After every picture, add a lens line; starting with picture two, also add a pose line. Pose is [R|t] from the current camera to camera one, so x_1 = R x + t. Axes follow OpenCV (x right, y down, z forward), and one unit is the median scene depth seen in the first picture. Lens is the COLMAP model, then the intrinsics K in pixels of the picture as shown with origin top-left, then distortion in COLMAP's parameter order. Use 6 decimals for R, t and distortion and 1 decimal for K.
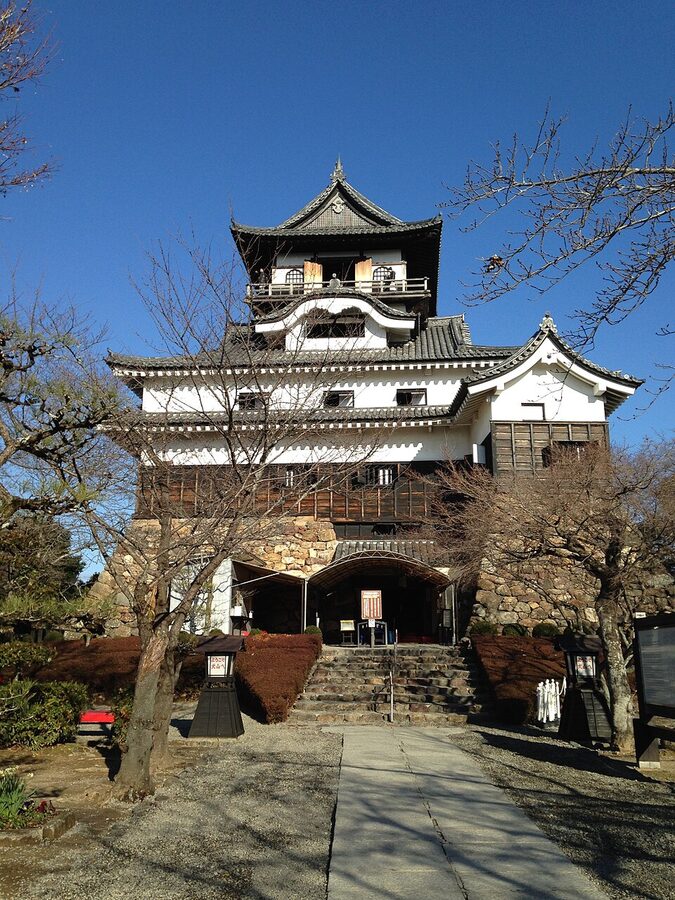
lens RADIAL K [[780.9, 0, 359.0], [0, 780.9, 451.2], [0, 0, 1]] dist [0.139504, -0.214331]
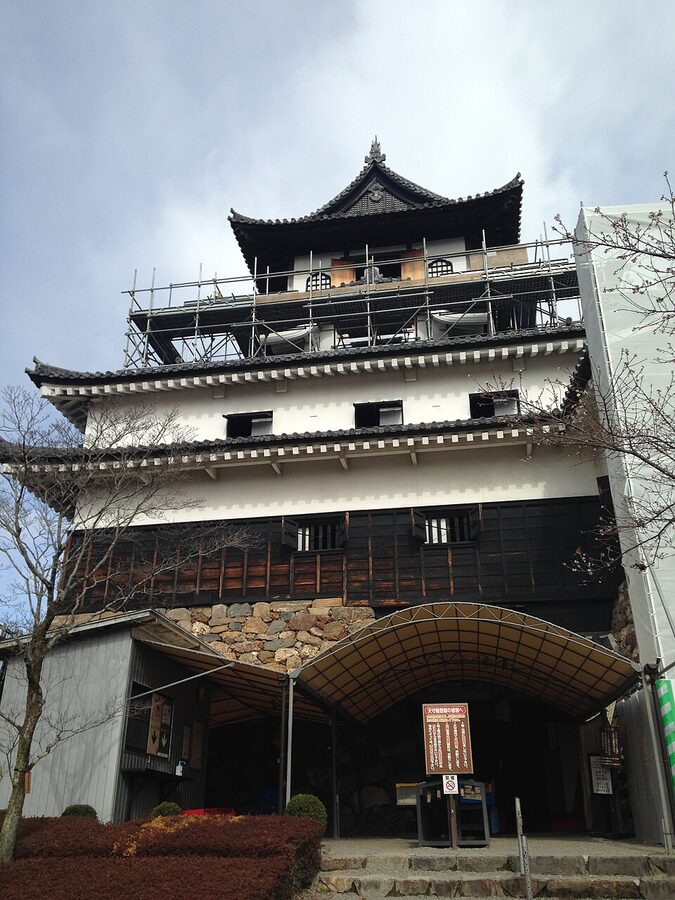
lens RADIAL K [[780.9, 0, 359.0], [0, 780.9, 451.2], [0, 0, 1]] dist [0.139504, -0.214331]
pose [[0.996144, -0.042573, -0.076713, 0.005714], [0.026536, 0.979625, -0.199072, 0.094143], [0.083625, 0.196269, 0.976978, 0.402442]]
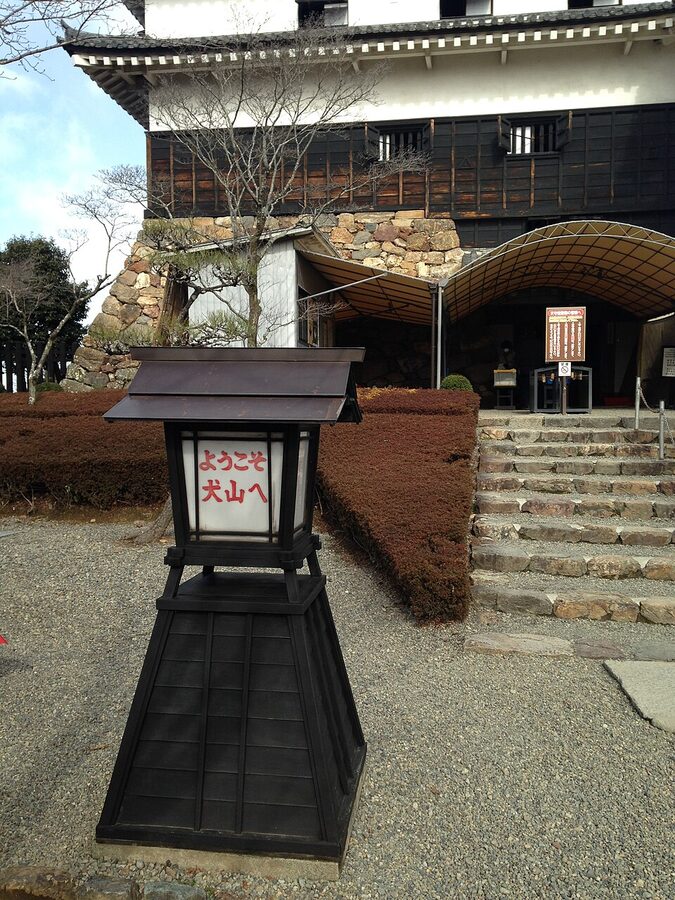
lens RADIAL K [[780.9, 0, 359.0], [0, 780.9, 451.2], [0, 0, 1]] dist [0.139504, -0.214331]
pose [[0.996359, 0.008621, -0.084821, -0.055102], [0.016072, 0.958046, 0.286162, 0.087346], [0.083729, -0.286483, 0.954420, 0.347495]]
